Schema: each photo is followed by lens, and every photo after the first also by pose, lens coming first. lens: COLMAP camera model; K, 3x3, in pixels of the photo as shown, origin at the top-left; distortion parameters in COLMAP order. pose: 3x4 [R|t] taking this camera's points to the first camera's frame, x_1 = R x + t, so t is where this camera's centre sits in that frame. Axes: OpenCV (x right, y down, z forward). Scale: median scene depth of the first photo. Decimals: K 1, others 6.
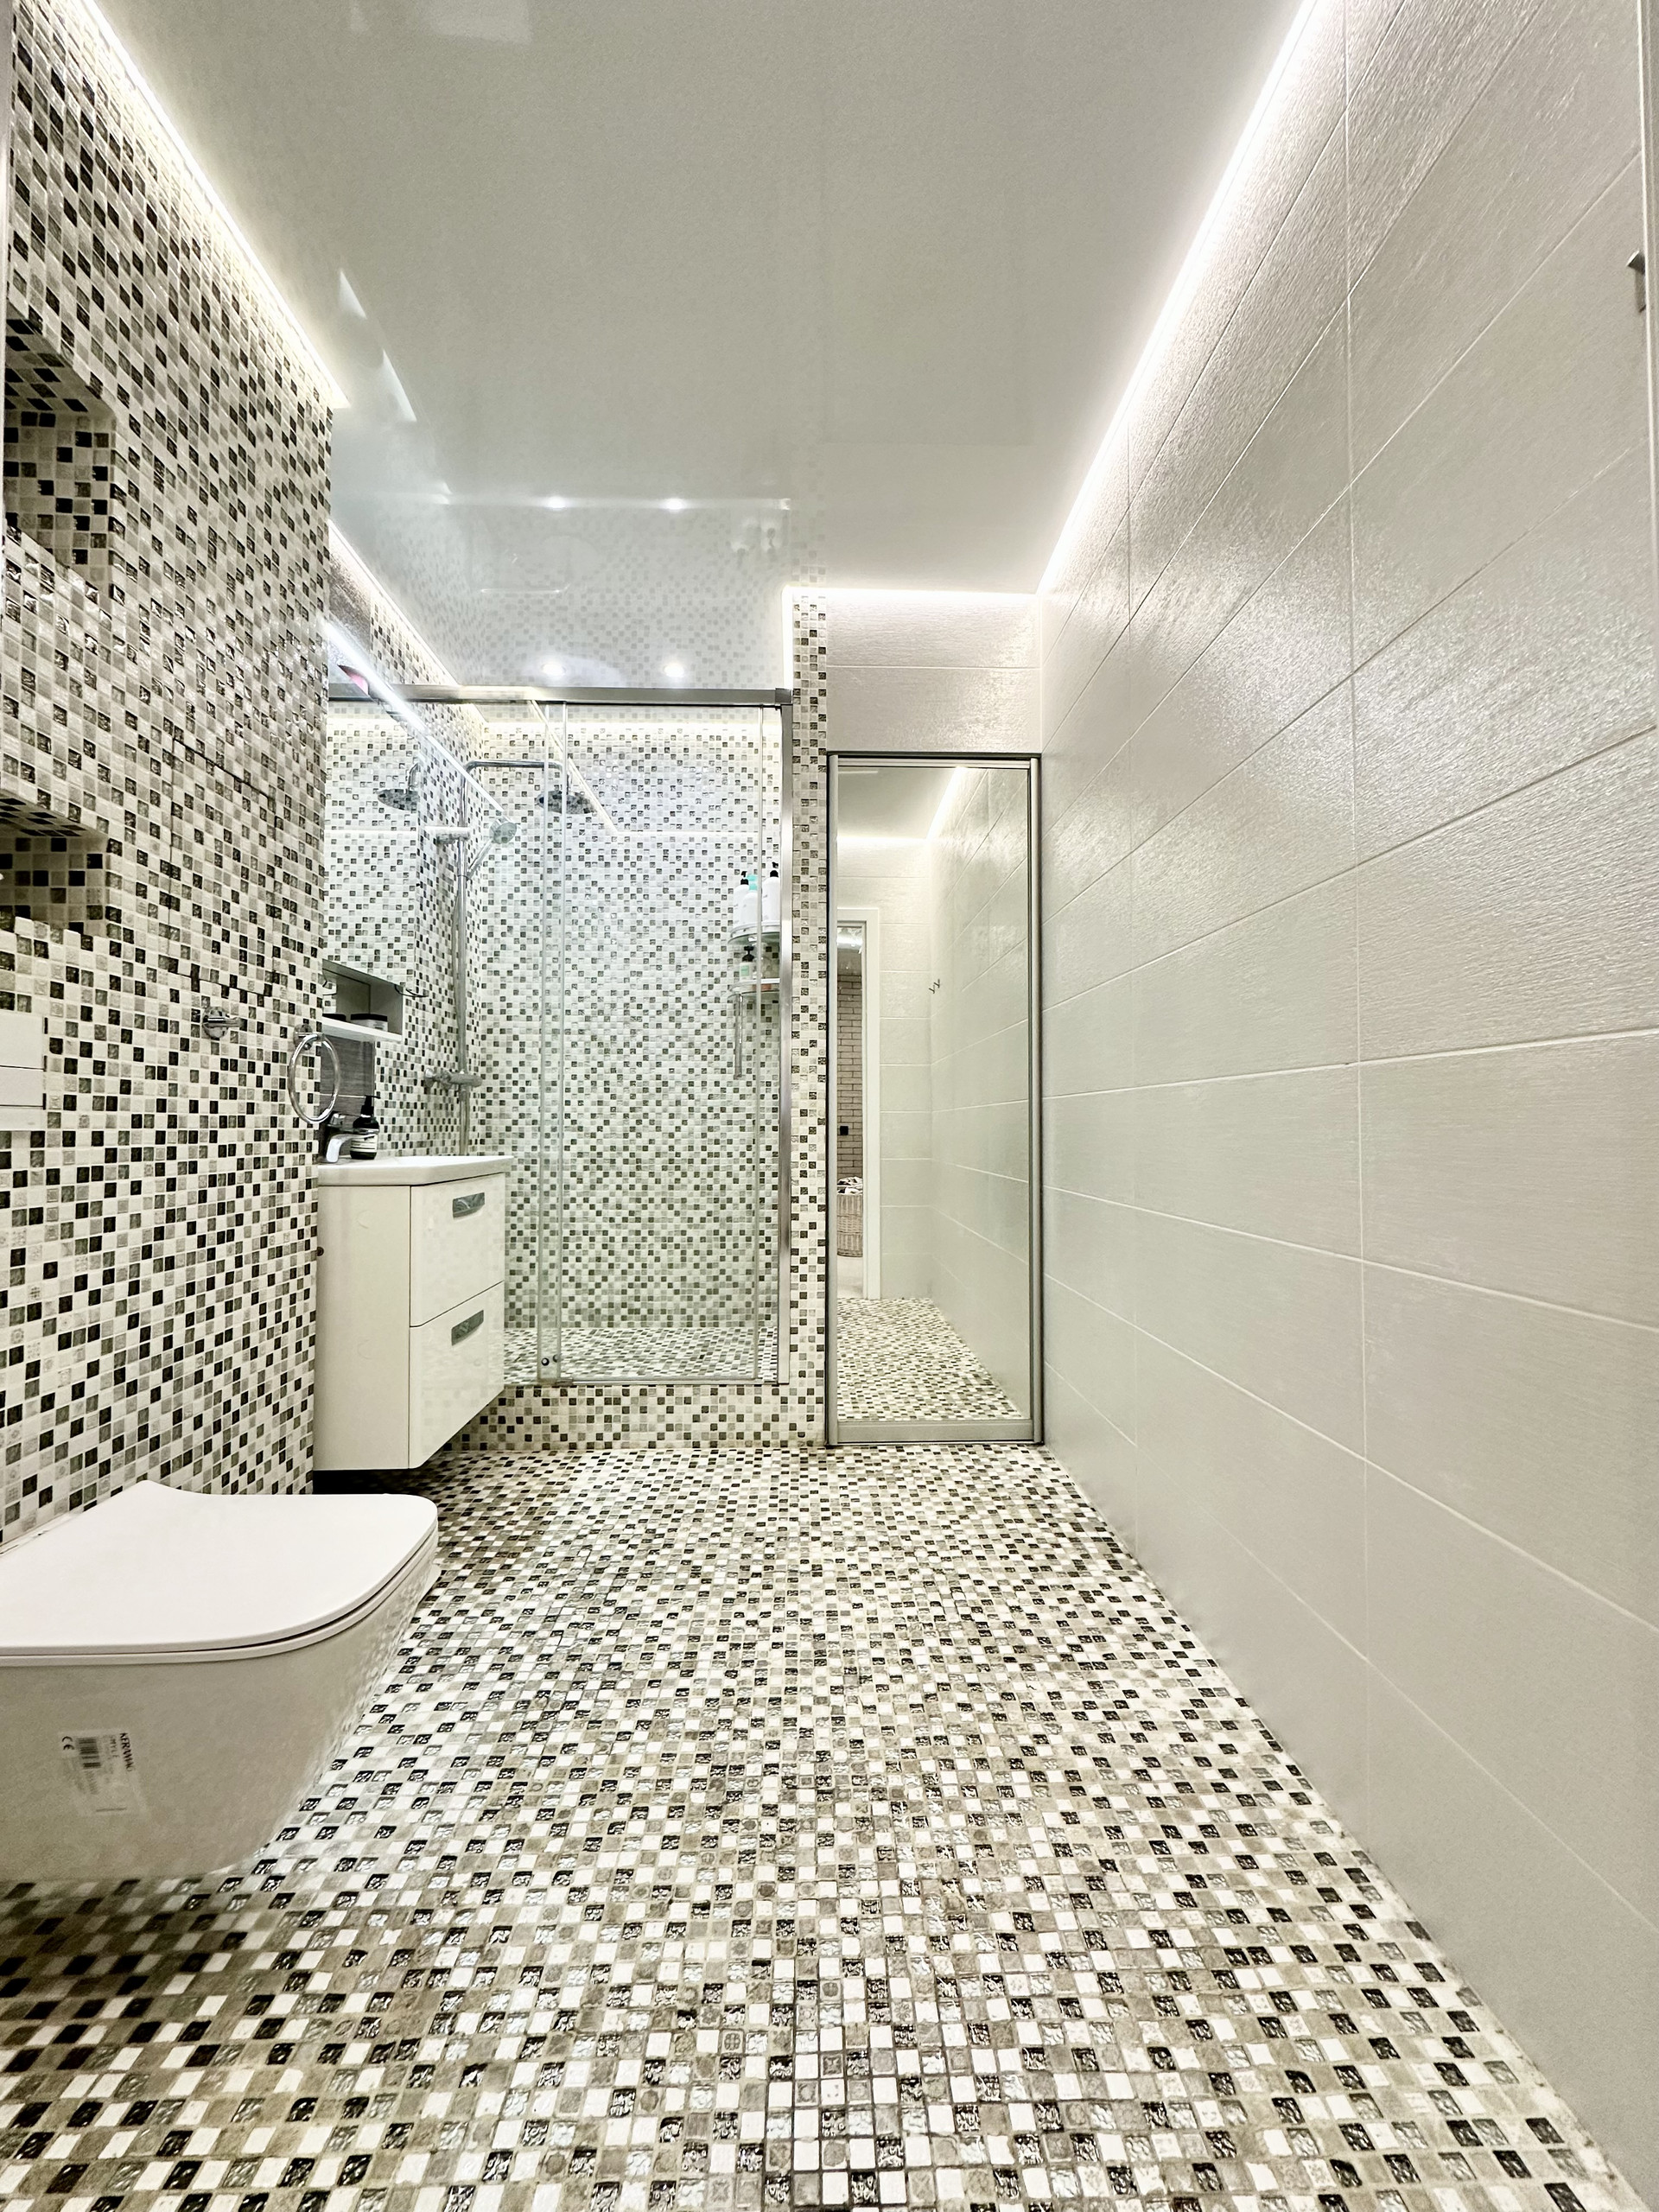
lens RADIAL K [[881.6, 0, 833.0], [0, 881.6, 1109.7], [0, 0, 1]] dist [-0.001728, 0.000481]
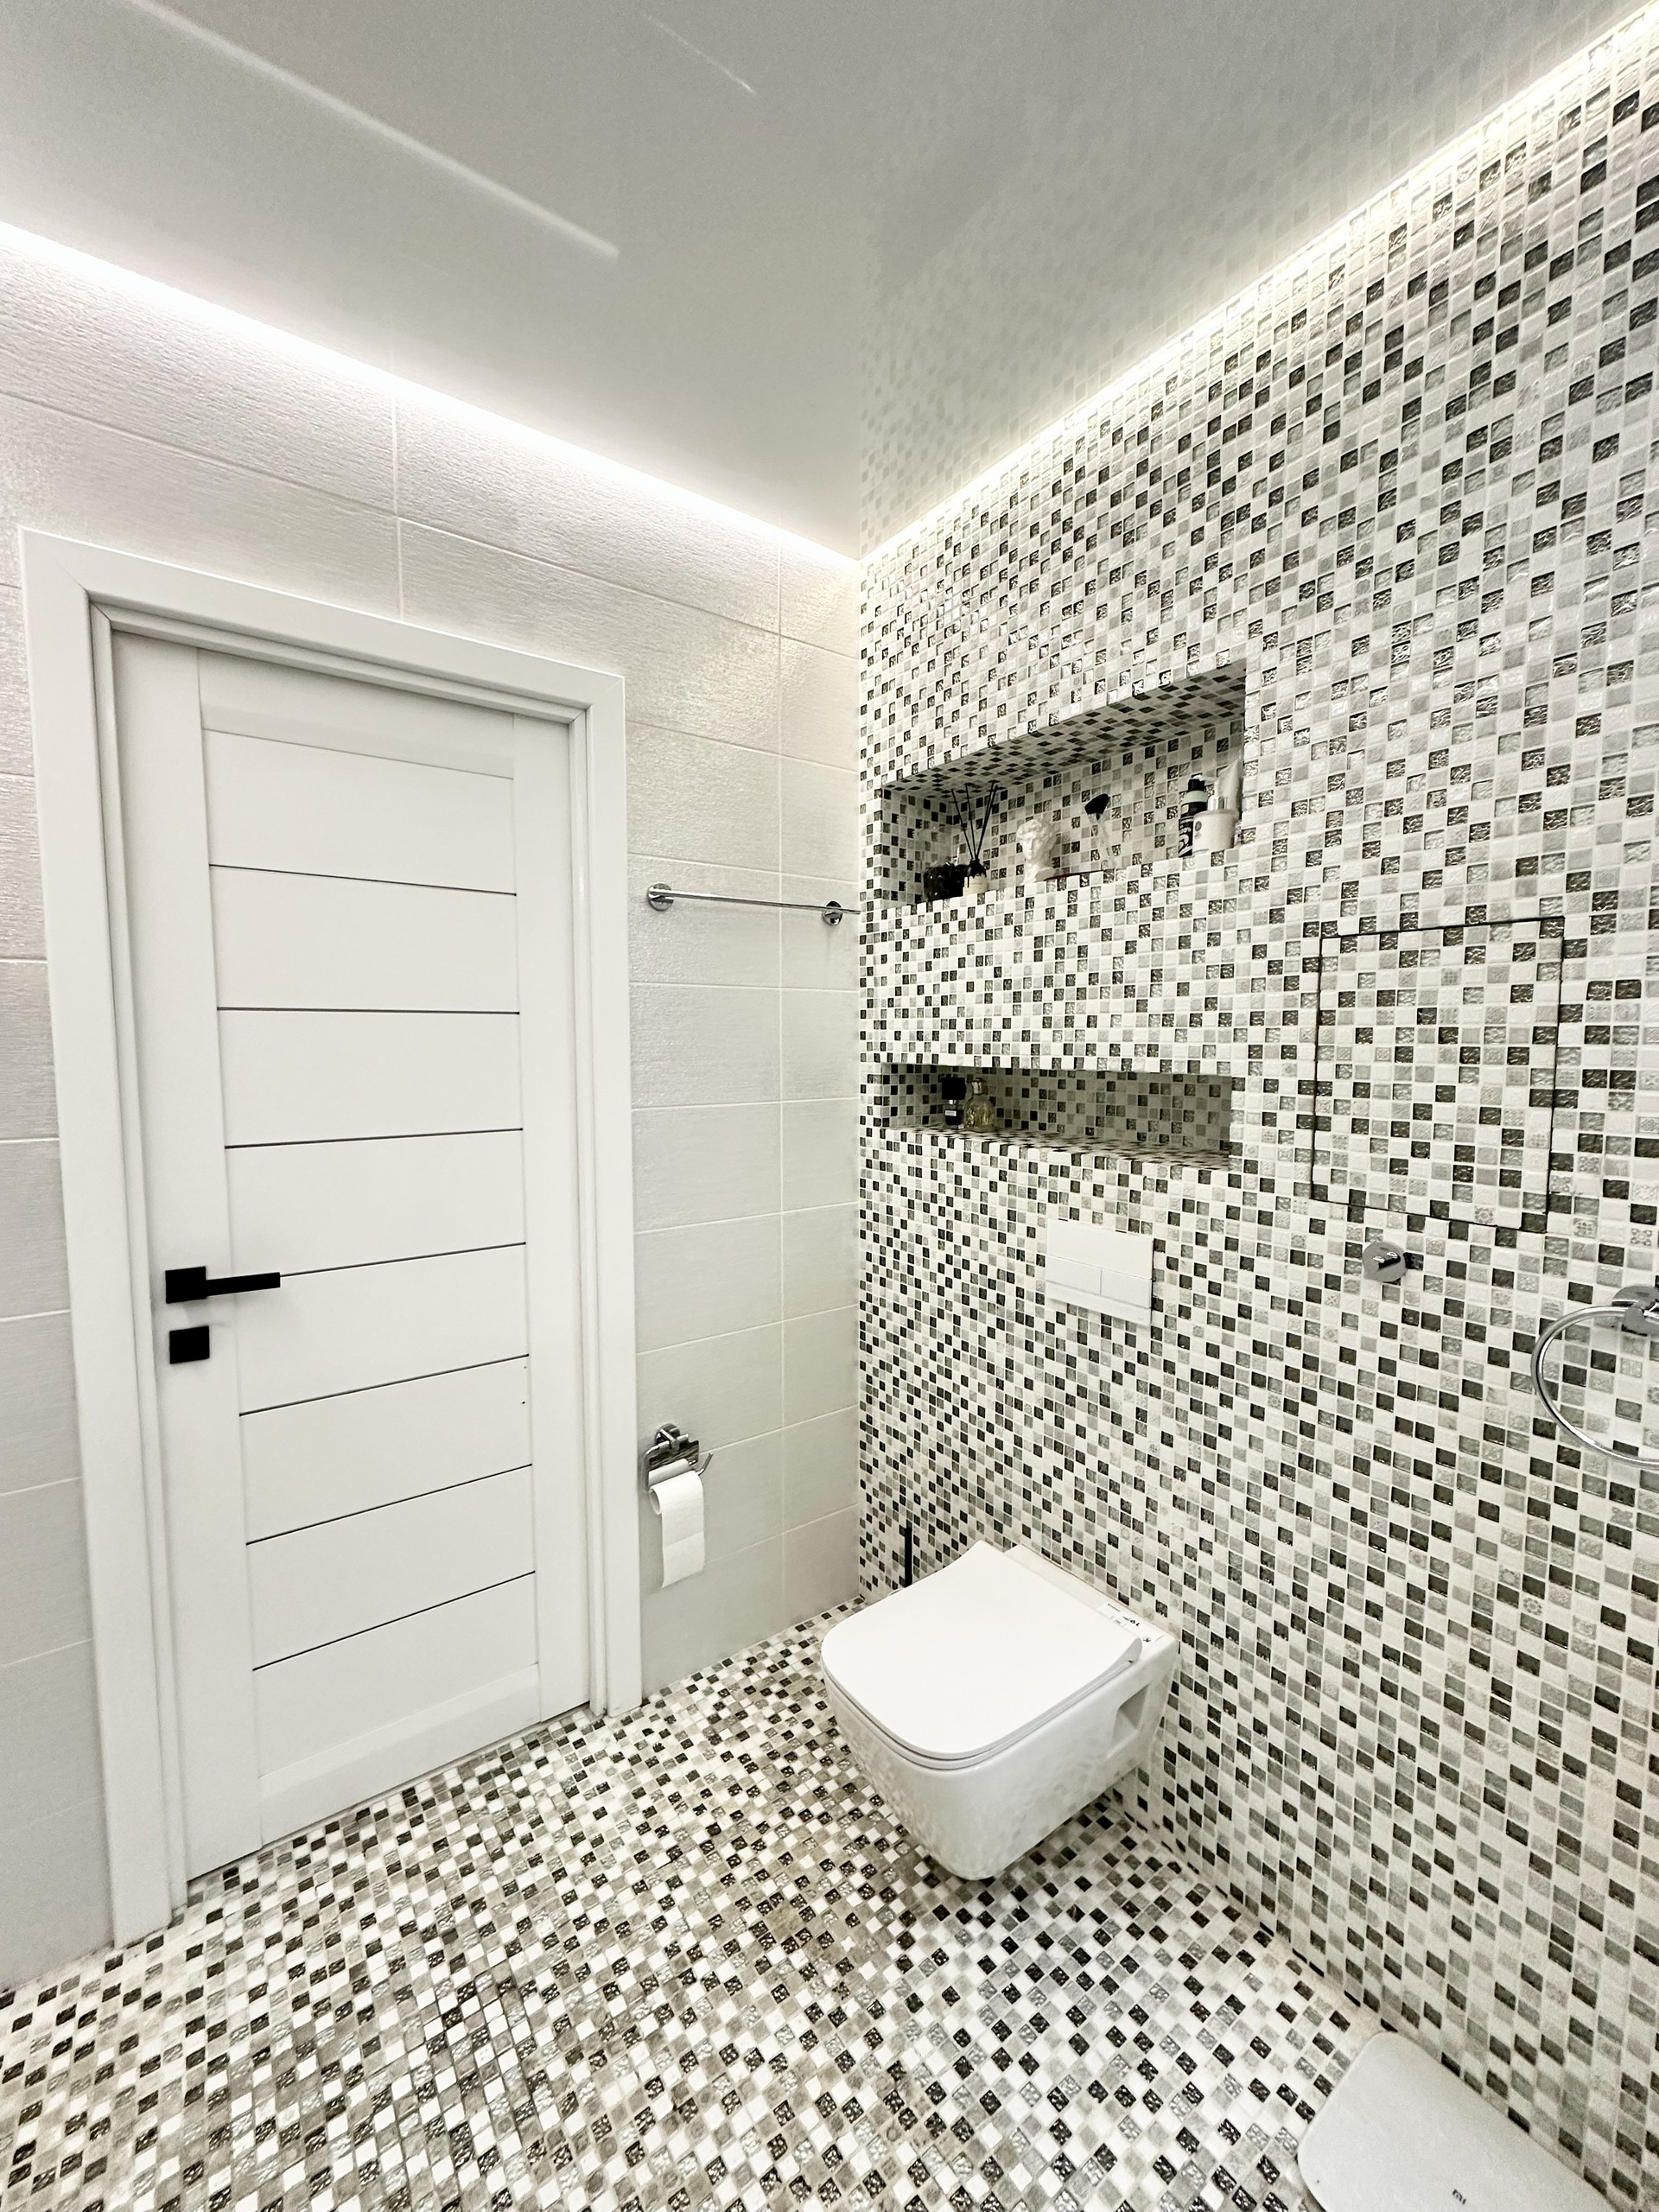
lens RADIAL K [[881.6, 0, 821.5], [0, 881.6, 1110.0], [0, 0, 1]] dist [-0.001728, 0.000481]
pose [[-0.831450, 0.041415, -0.554054, 0.181843], [0.007759, 0.997986, 0.062954, -0.339787], [0.555546, 0.048045, -0.830097, 1.609399]]
